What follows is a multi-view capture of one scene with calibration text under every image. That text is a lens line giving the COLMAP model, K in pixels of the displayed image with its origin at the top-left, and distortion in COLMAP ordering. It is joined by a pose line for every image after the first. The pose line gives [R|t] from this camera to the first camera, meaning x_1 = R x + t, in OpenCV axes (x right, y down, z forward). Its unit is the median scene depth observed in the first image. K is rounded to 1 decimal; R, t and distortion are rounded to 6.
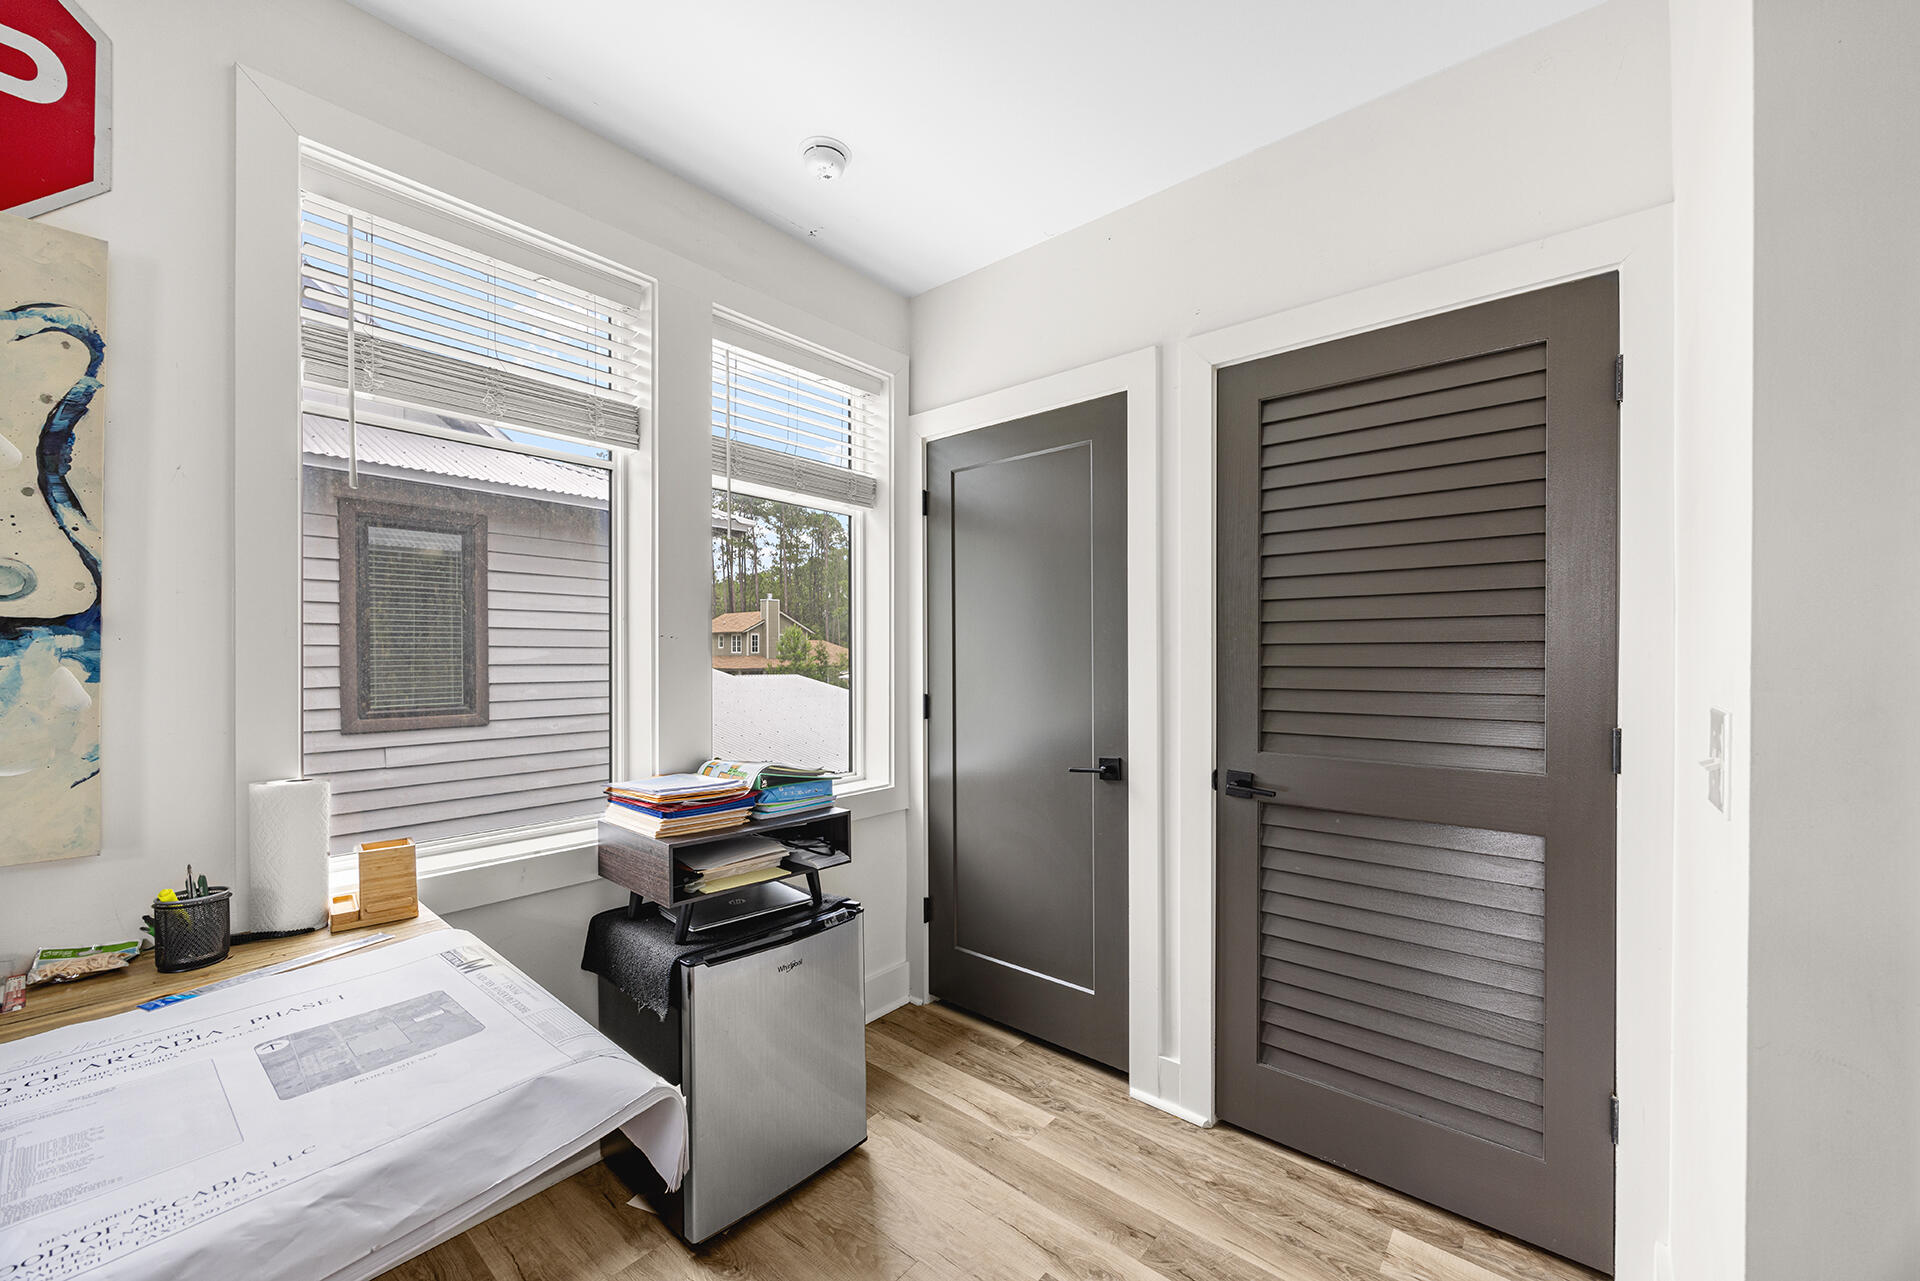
lens RADIAL K [[742.4, 0, 955.4], [0, 742.4, 660.8], [0, 0, 1]] dist [-0.000366, -0.000090]
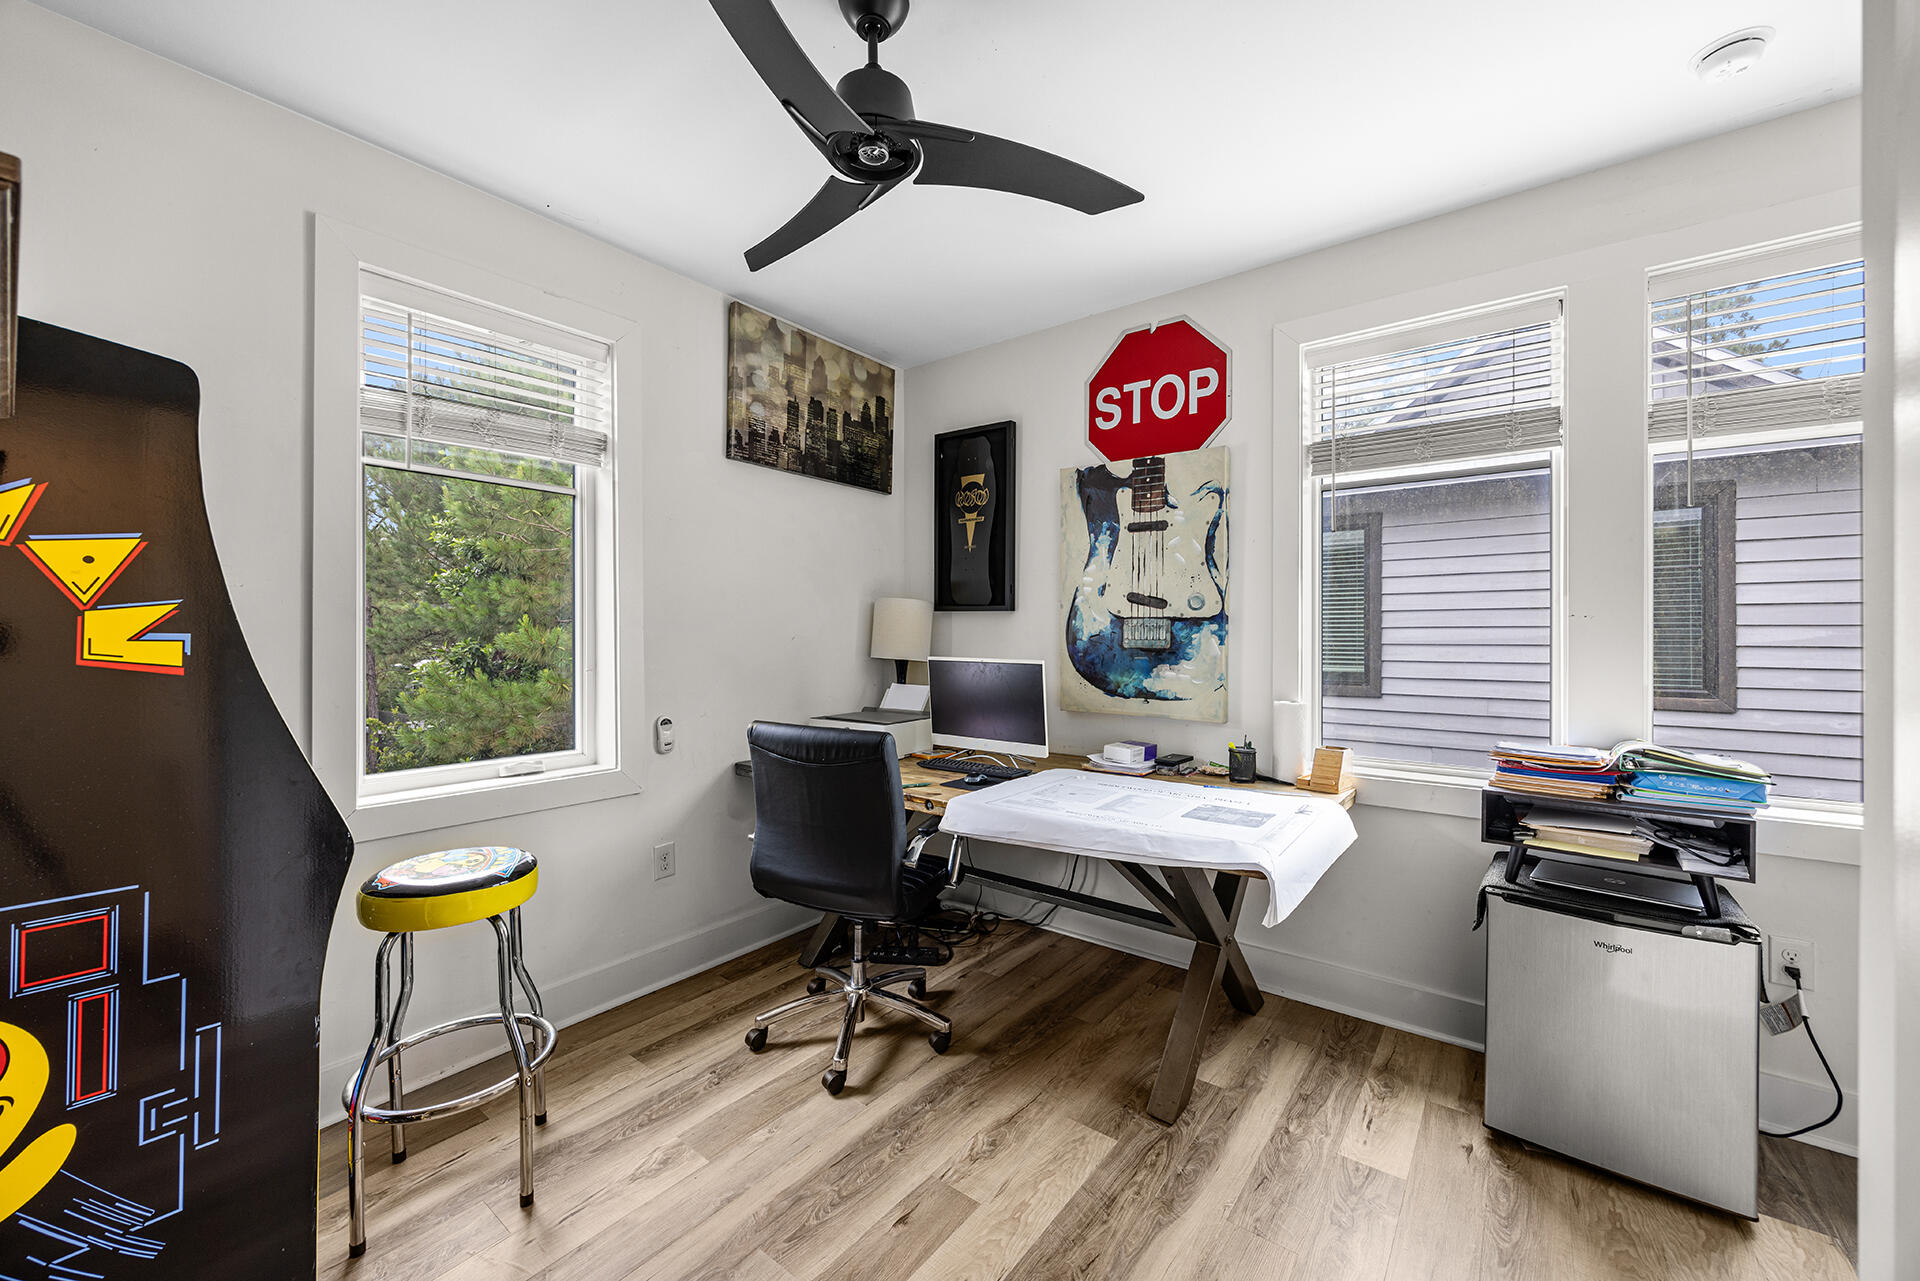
lens RADIAL K [[742.7, 0, 968.8], [0, 742.7, 626.6], [0, 0, 1]] dist [-0.002428, -0.000515]
pose [[0.059059, -0.011744, -0.998185, 0.795099], [-0.009416, 0.999880, -0.012321, 0.005627], [0.998210, 0.010126, 0.058942, 0.090308]]
